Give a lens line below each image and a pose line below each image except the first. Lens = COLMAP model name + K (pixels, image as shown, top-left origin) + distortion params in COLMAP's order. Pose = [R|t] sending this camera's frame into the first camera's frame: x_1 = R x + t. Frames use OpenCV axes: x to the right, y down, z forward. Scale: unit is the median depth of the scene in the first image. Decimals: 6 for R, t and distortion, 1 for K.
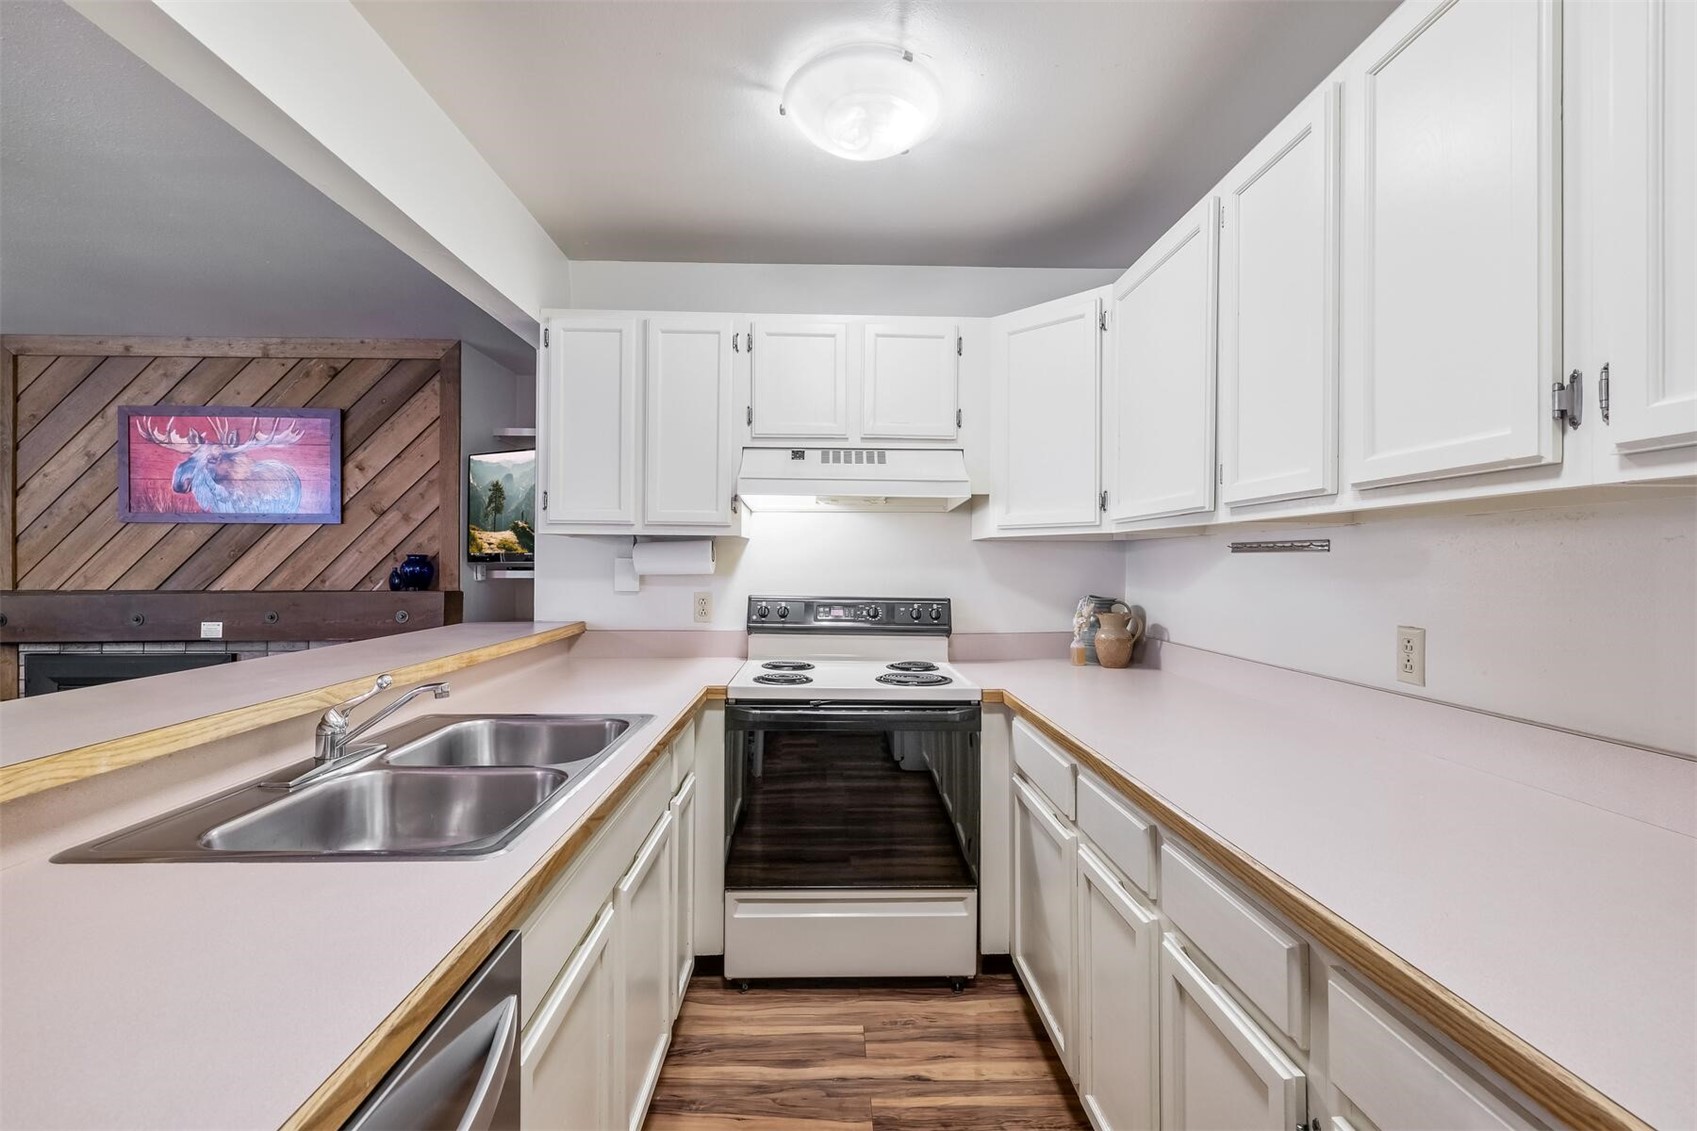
lens RADIAL K [[730.5, 0, 838.9], [0, 730.5, 561.8], [0, 0, 1]] dist [-0.000460, 0.000526]
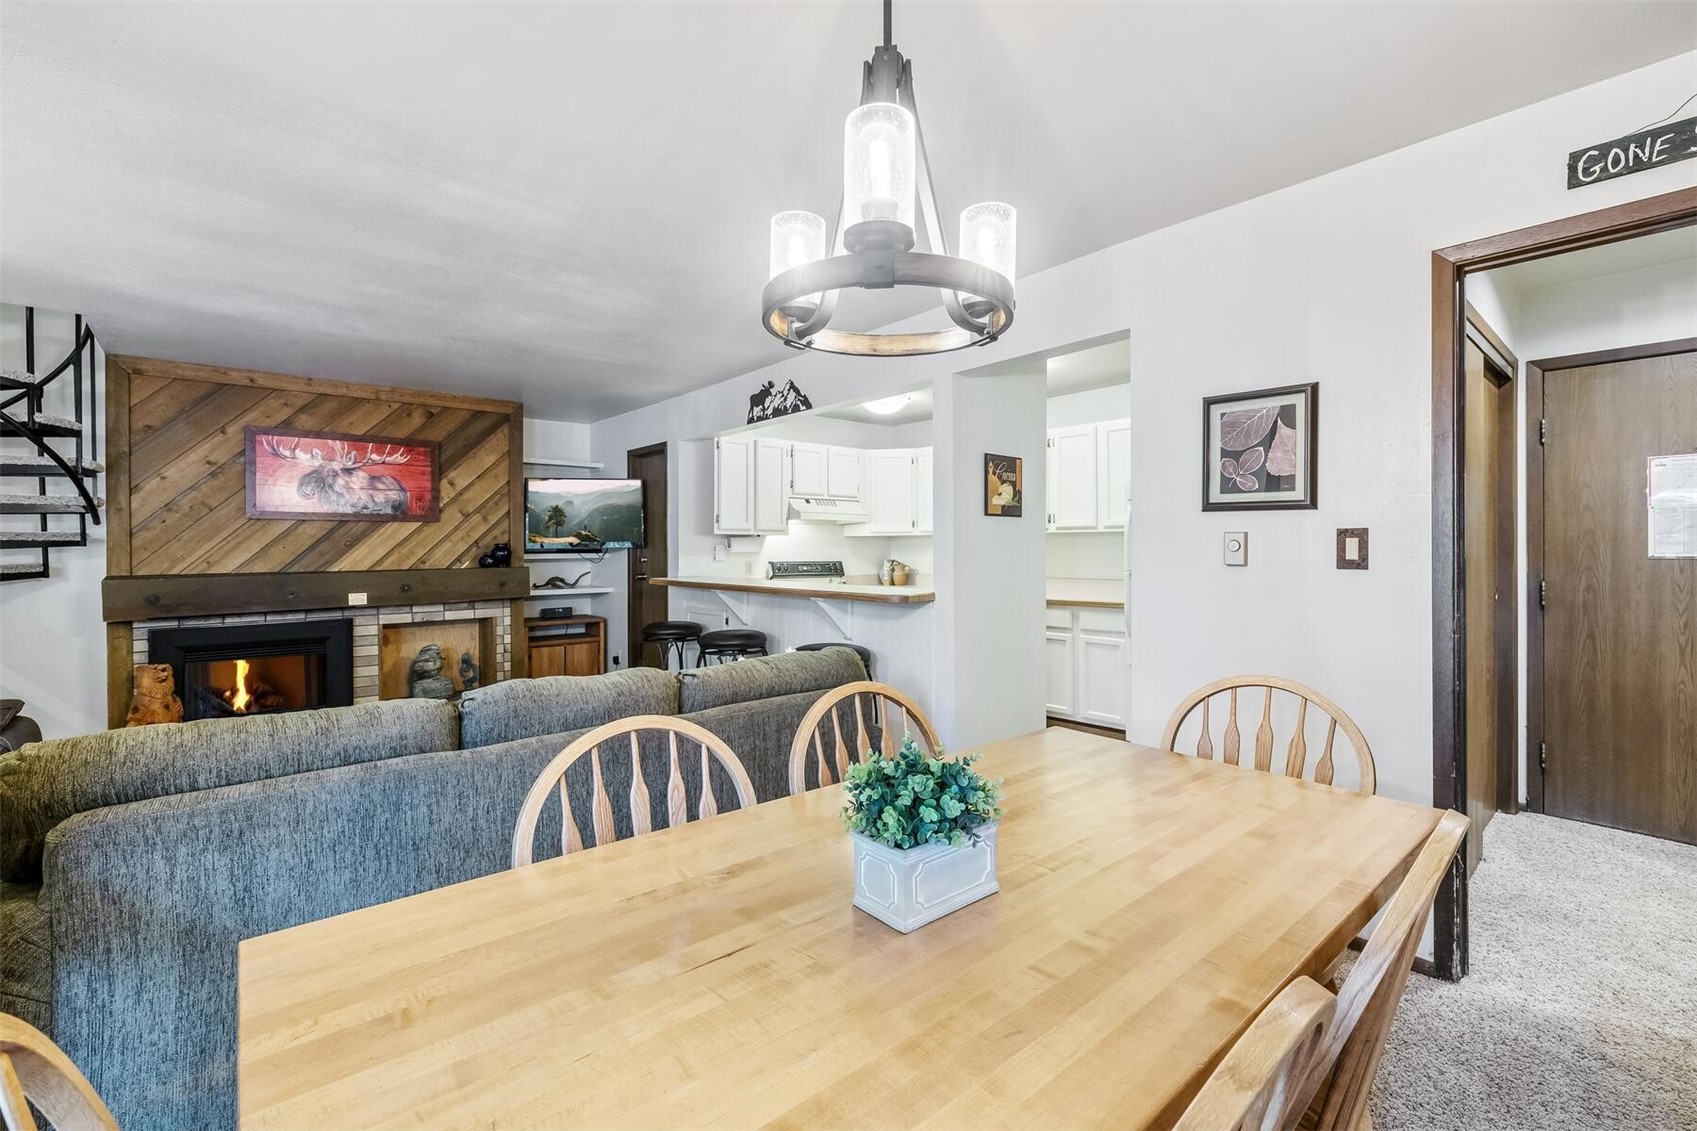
lens RADIAL K [[730.5, 0, 843.2], [0, 730.5, 555.7], [0, 0, 1]] dist [-0.000460, 0.000526]
pose [[0.774955, -0.014558, 0.631849, -0.985965], [0.007012, 0.999871, 0.014437, -0.001541], [-0.631978, -0.006757, 0.774957, -0.618343]]
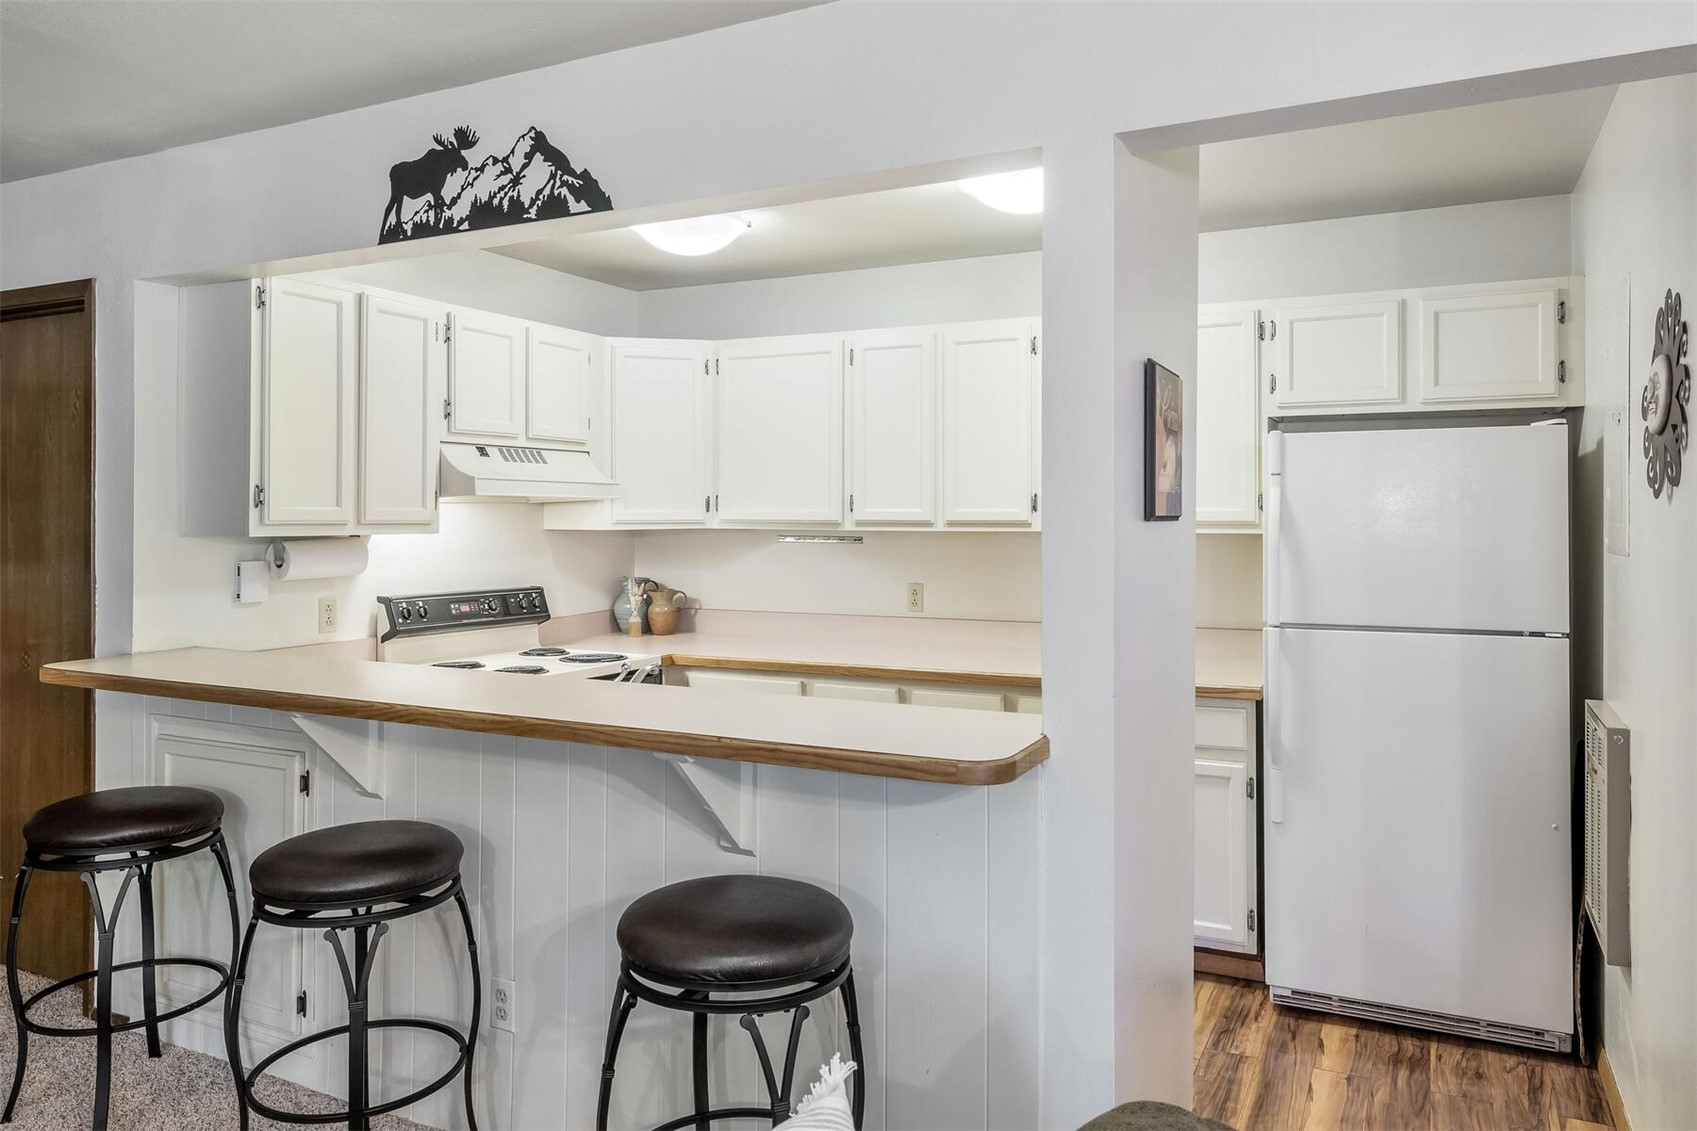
lens RADIAL K [[1158.8, 0, 866.6], [0, 1158.8, 512.3], [0, 0, 1]] dist [-0.004957, -0.000590]
pose [[0.456978, -0.004883, 0.889464, -0.816783], [0.000928, 0.999987, 0.005013, -0.047203], [-0.889477, -0.001465, 0.456977, -0.127157]]
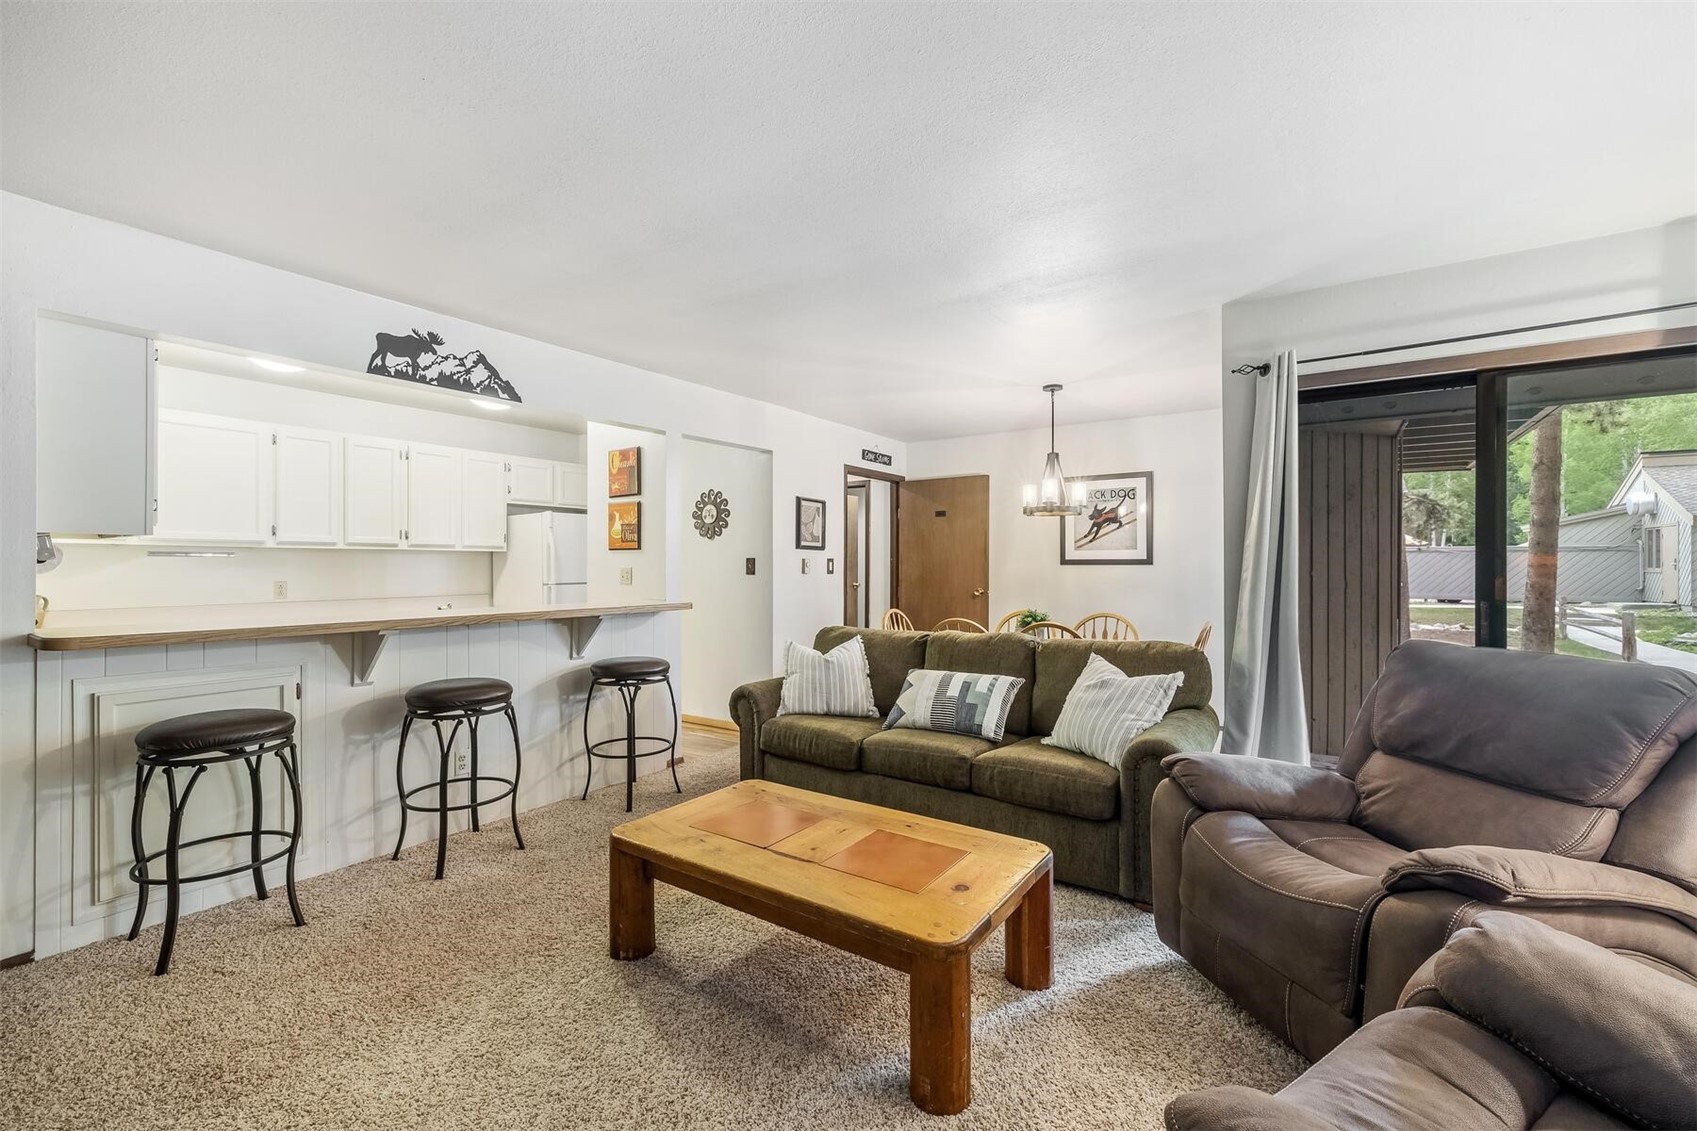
lens RADIAL K [[718.2, 0, 848.8], [0, 718.2, 563.8], [0, 0, 1]] dist [0.000438, -0.000451]
pose [[-0.816298, -0.004264, 0.577615, -1.216596], [-0.005036, 0.999987, 0.000265, -0.001381], [-0.577609, -0.002693, -0.816309, 0.838988]]
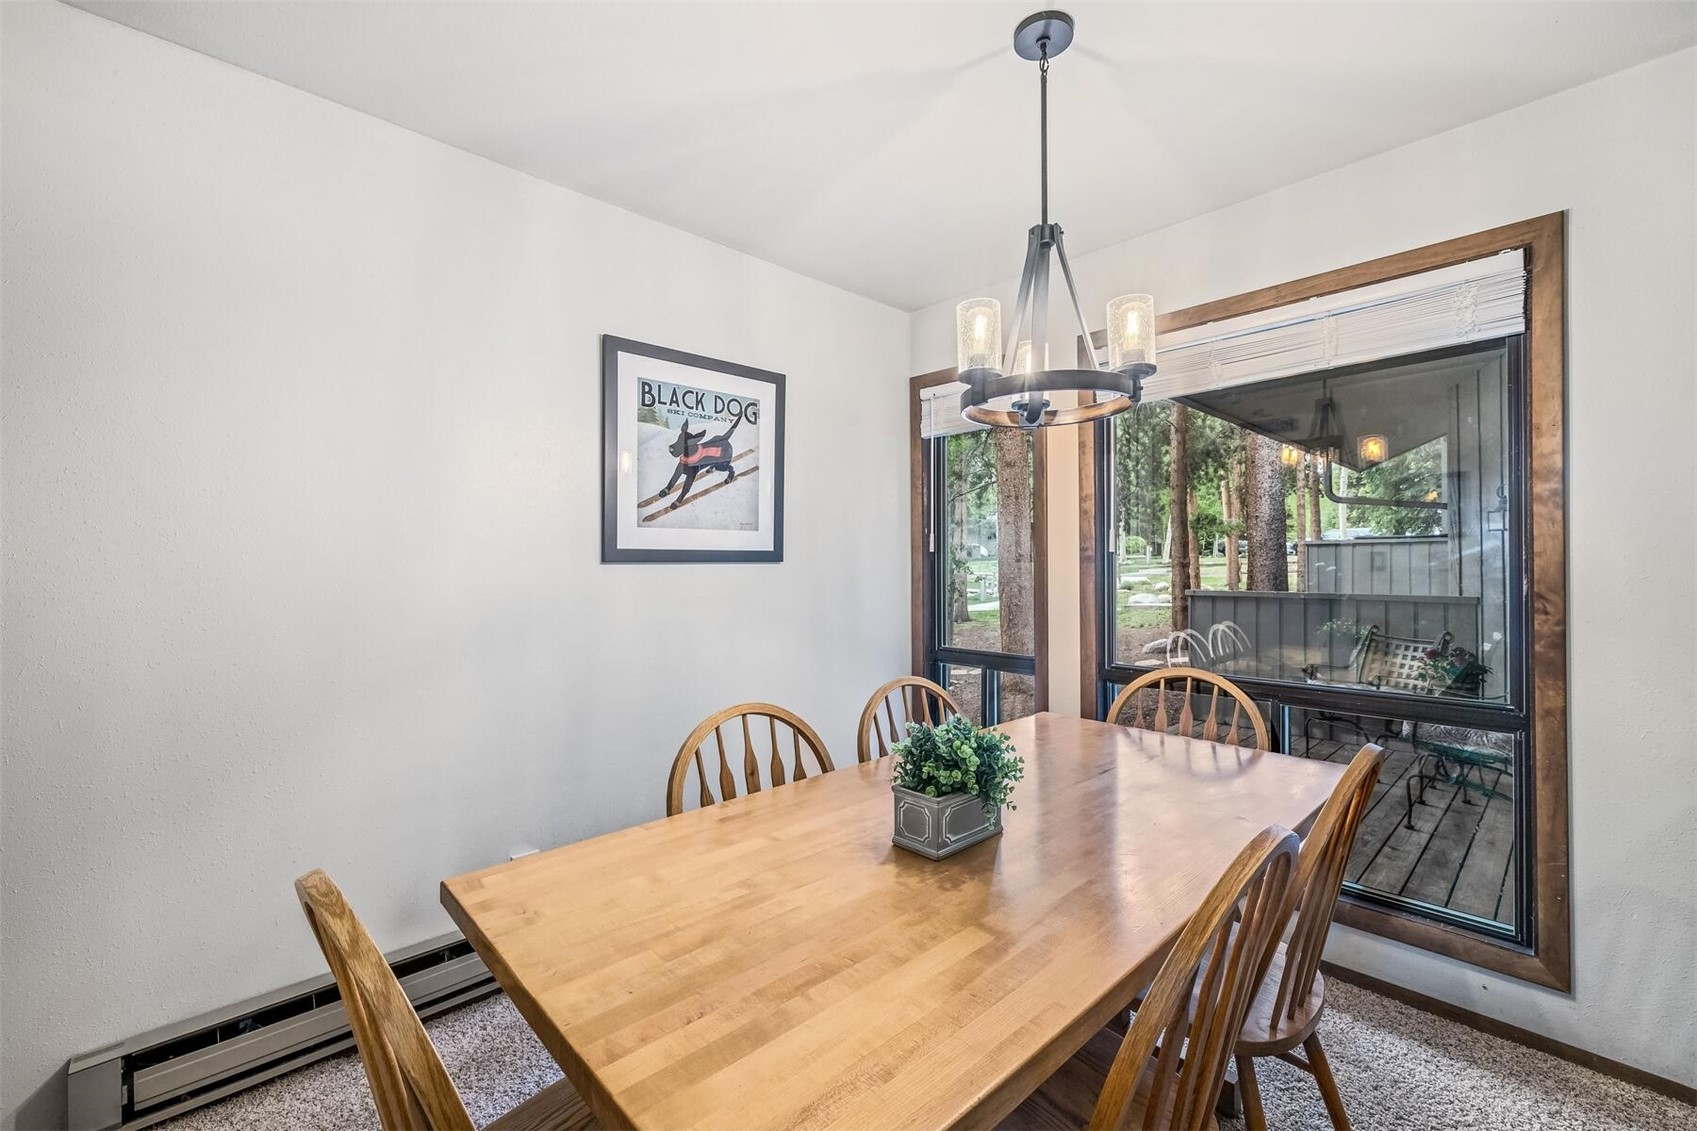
lens RADIAL K [[718.2, 0, 851.4], [0, 718.2, 566.0], [0, 0, 1]] dist [0.000438, -0.000451]
pose [[-0.735134, -0.002259, -0.677918, -0.415219], [-0.001840, 0.999997, -0.001337, 0.002355], [0.677919, 0.000265, -0.735136, -0.149959]]
